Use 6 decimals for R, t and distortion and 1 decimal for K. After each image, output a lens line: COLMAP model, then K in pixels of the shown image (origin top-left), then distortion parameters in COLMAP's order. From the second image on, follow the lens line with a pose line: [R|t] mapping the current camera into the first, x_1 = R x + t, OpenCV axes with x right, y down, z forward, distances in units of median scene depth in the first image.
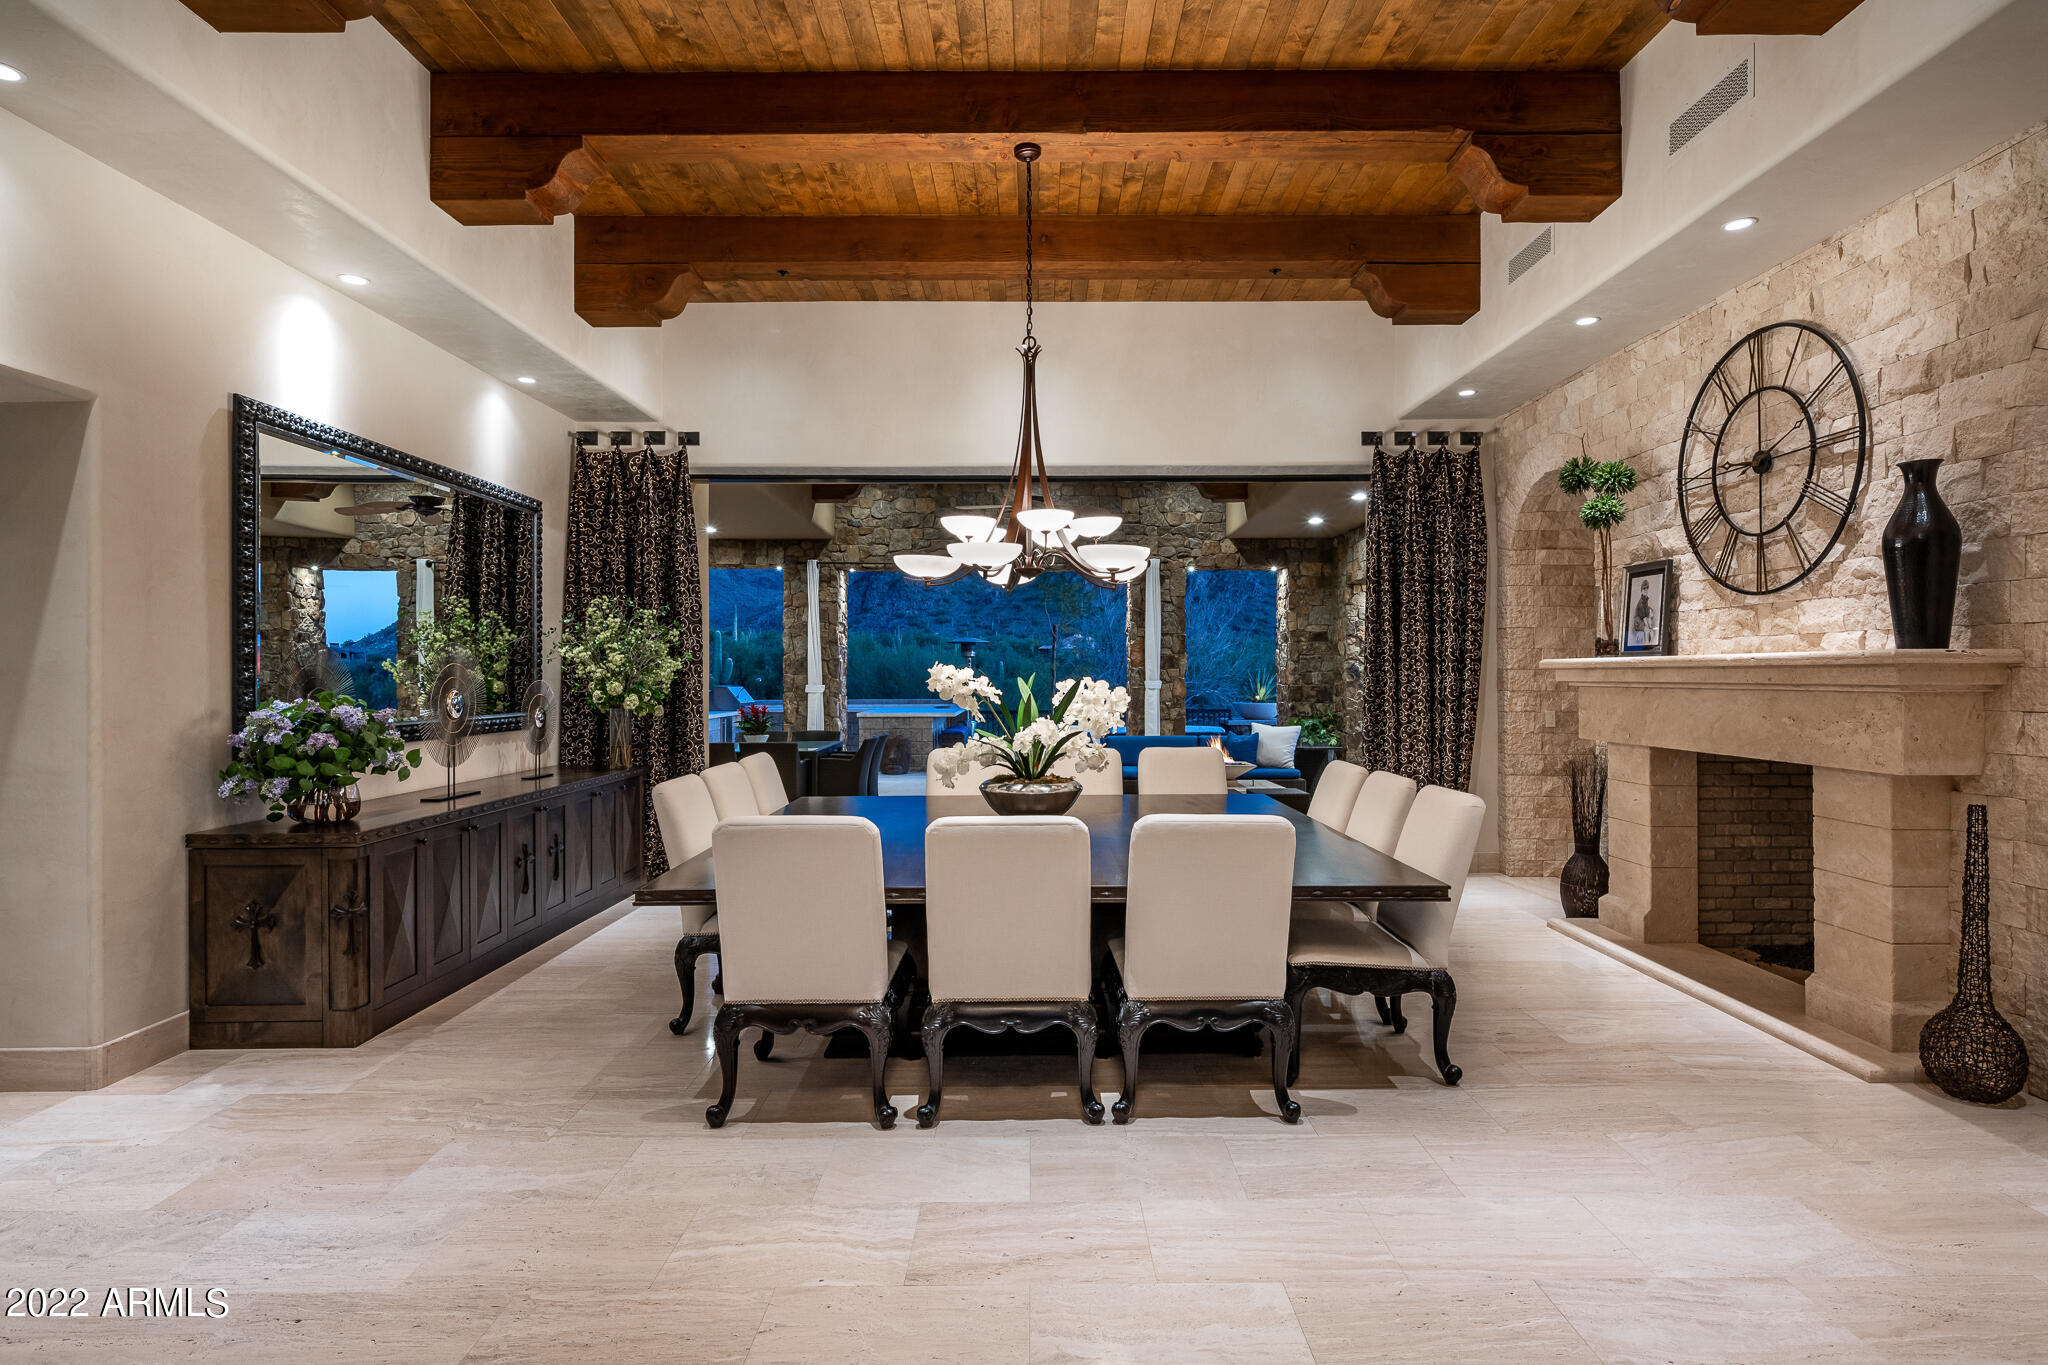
lens RADIAL K [[1055.6, 0, 1043.2], [0, 1055.6, 669.5], [0, 0, 1]] dist [-0.001766, 0.000958]
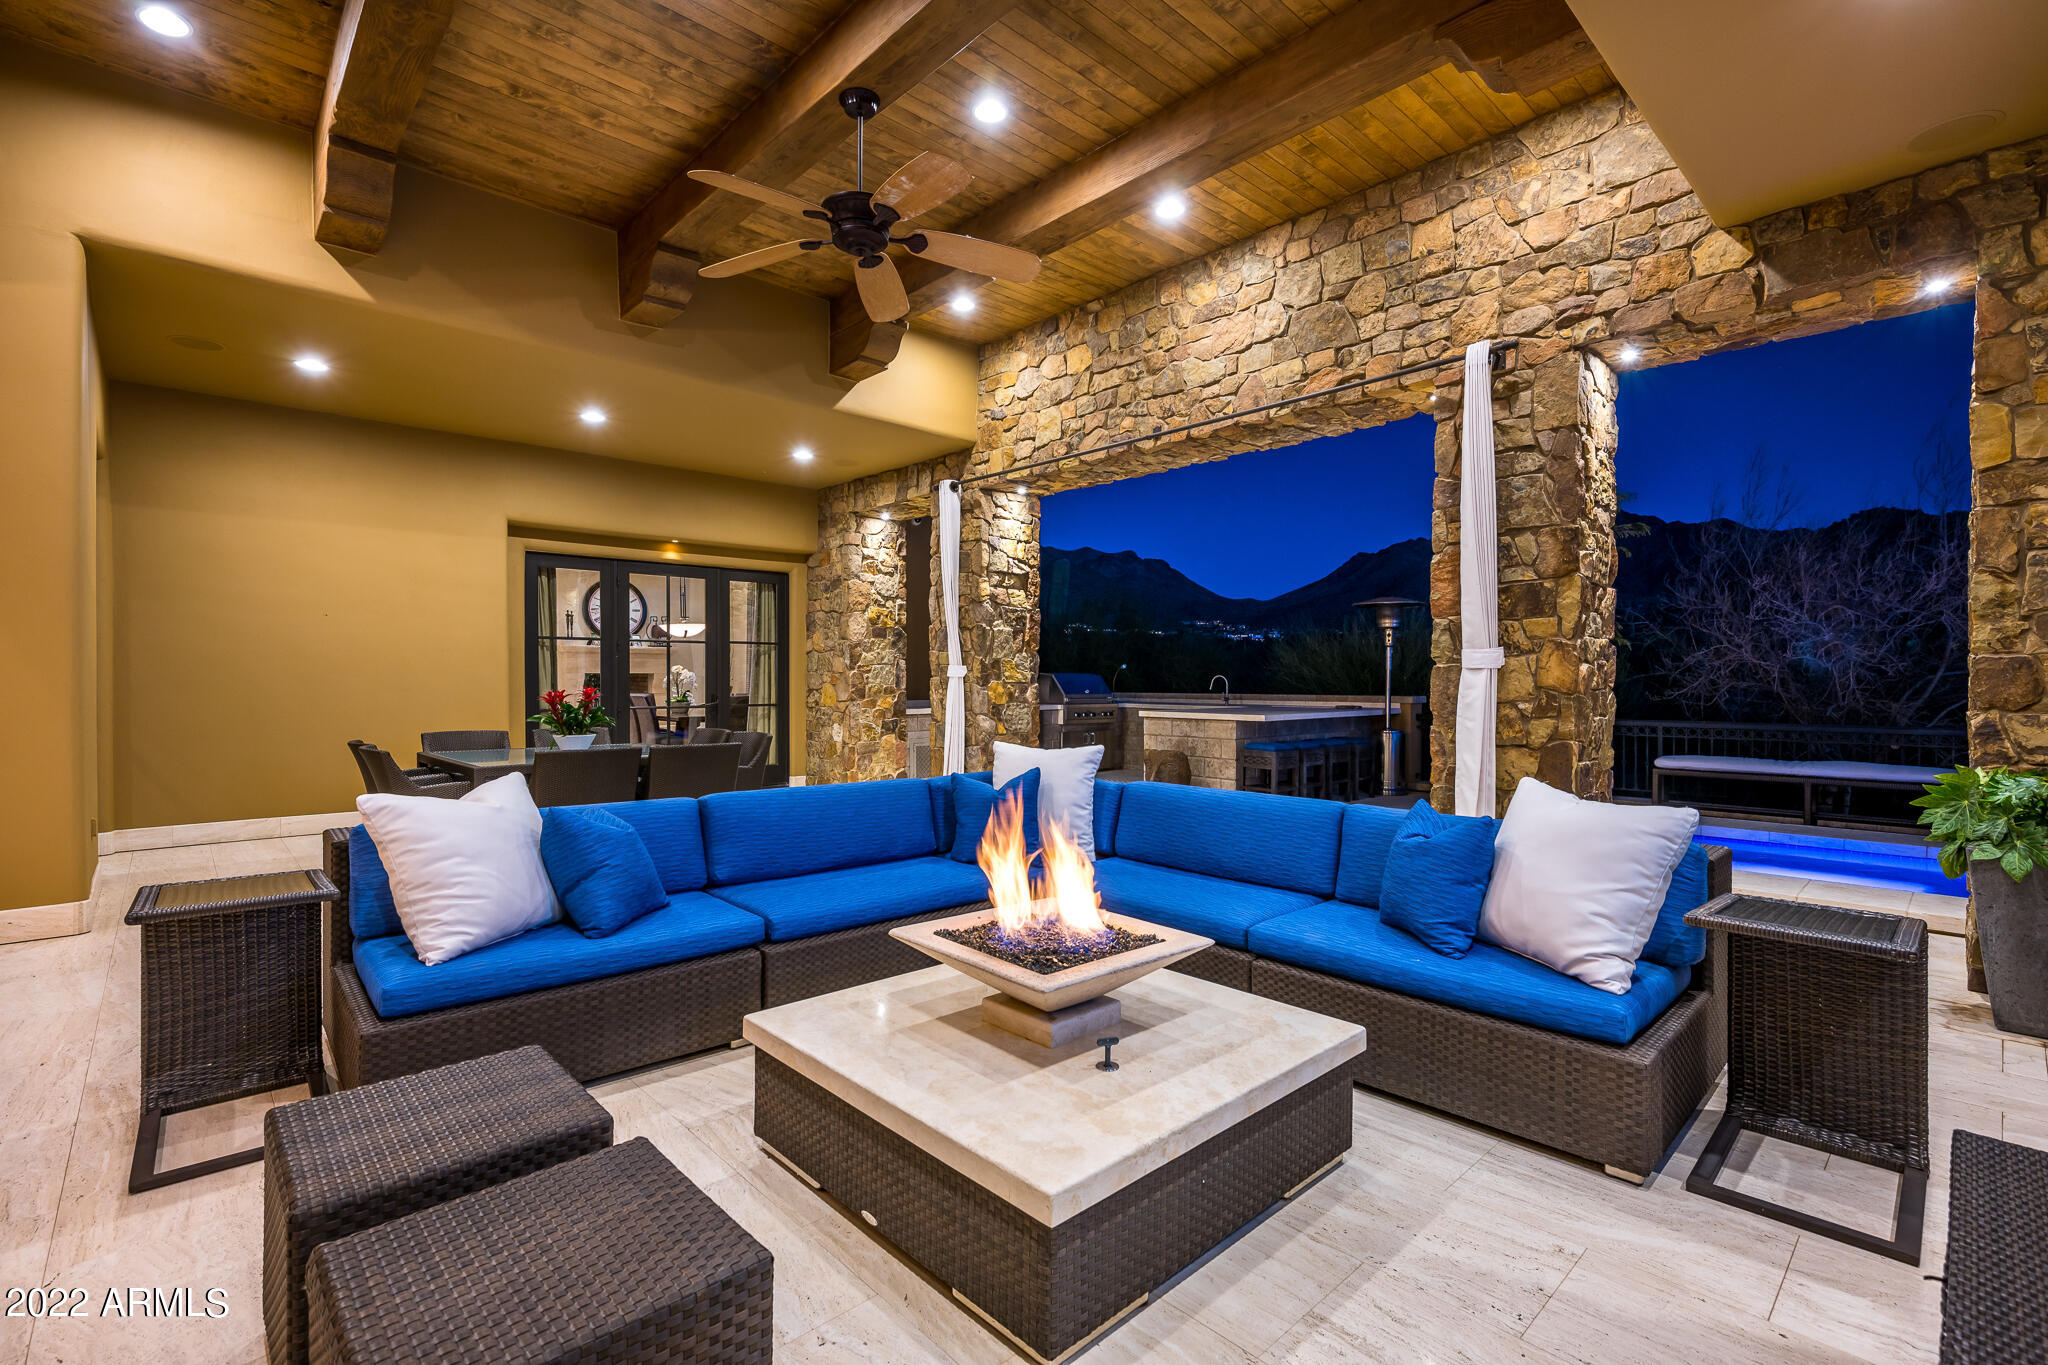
lens RADIAL K [[933.2, 0, 1001.5], [0, 933.2, 680.9], [0, 0, 1]] dist [0.000034, -0.000708]
pose [[0.655698, 0.004970, -0.755007, 0.716591], [0.002378, 0.999960, 0.008647, 0.054317], [0.755019, -0.007465, 0.655660, 1.777266]]
